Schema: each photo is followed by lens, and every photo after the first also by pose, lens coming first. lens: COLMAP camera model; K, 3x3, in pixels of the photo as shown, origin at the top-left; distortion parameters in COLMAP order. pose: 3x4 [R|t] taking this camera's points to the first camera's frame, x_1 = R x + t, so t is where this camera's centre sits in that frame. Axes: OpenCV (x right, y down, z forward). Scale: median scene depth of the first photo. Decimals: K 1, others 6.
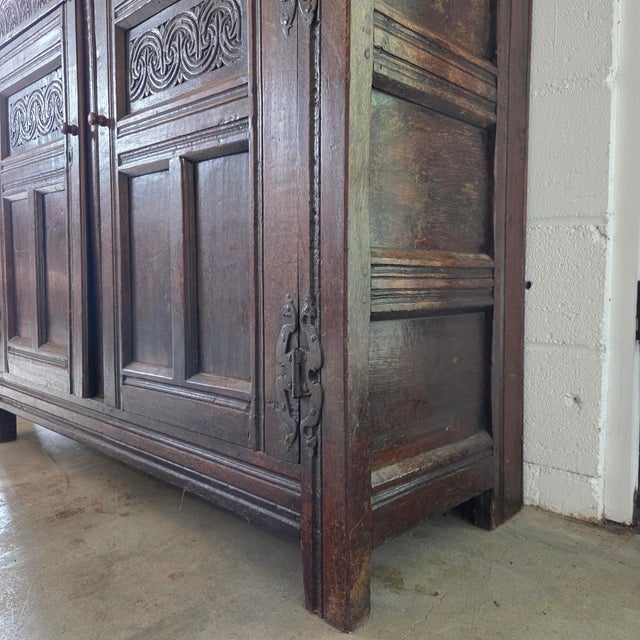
lens RADIAL K [[583.2, 0, 309.4], [0, 583.2, 322.1], [0, 0, 1]] dist [0.039681, 0.000000]
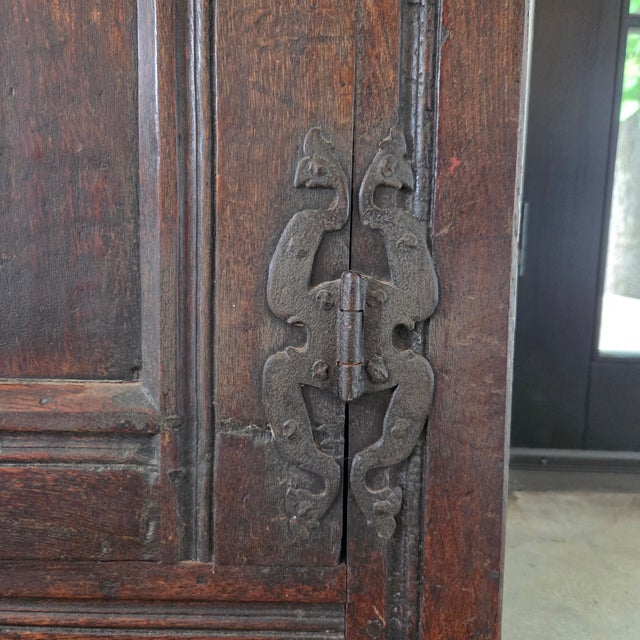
lens RADIAL K [[583.2, 0, 319.2], [0, 583.2, 320.0], [0, 0, 1]] dist [0.039681, 0.000000]
pose [[0.724992, -0.055894, 0.686486, -0.244807], [0.033229, 0.998380, 0.046195, 0.046913], [-0.687956, -0.010680, 0.725674, 0.596442]]
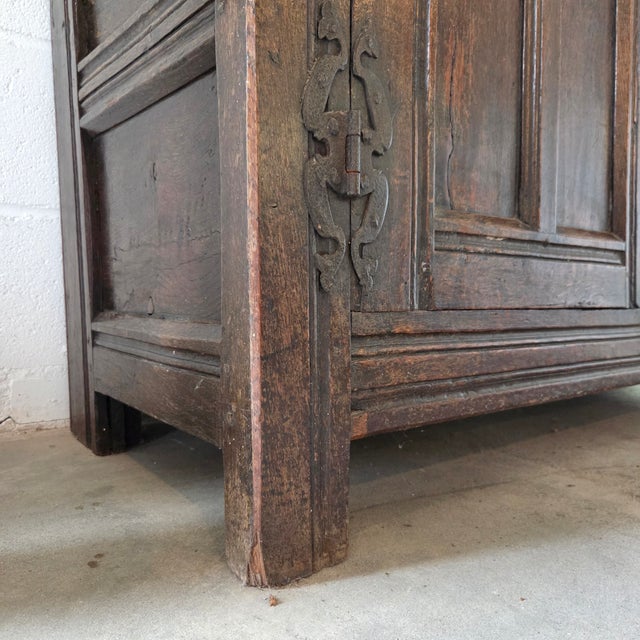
lens RADIAL K [[583.2, 0, 321.7], [0, 583.2, 321.7], [0, 0, 1]] dist [0.039681, 0.000000]
pose [[0.103866, -0.041552, 0.993723, -1.365667], [0.060438, 0.997544, 0.035395, 0.124967], [-0.992753, 0.056383, 0.106122, 1.630355]]
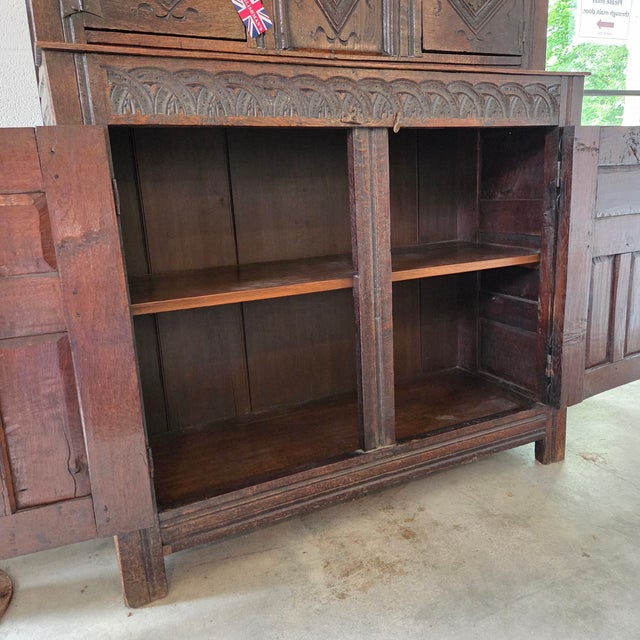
lens RADIAL K [[583.2, 0, 316.6], [0, 583.2, 315.2], [0, 0, 1]] dist [0.039681, 0.000000]
pose [[0.333084, -0.227492, 0.915042, -1.868115], [0.117333, 0.972915, 0.199170, -0.523621], [-0.935568, 0.041024, 0.350755, 0.838686]]
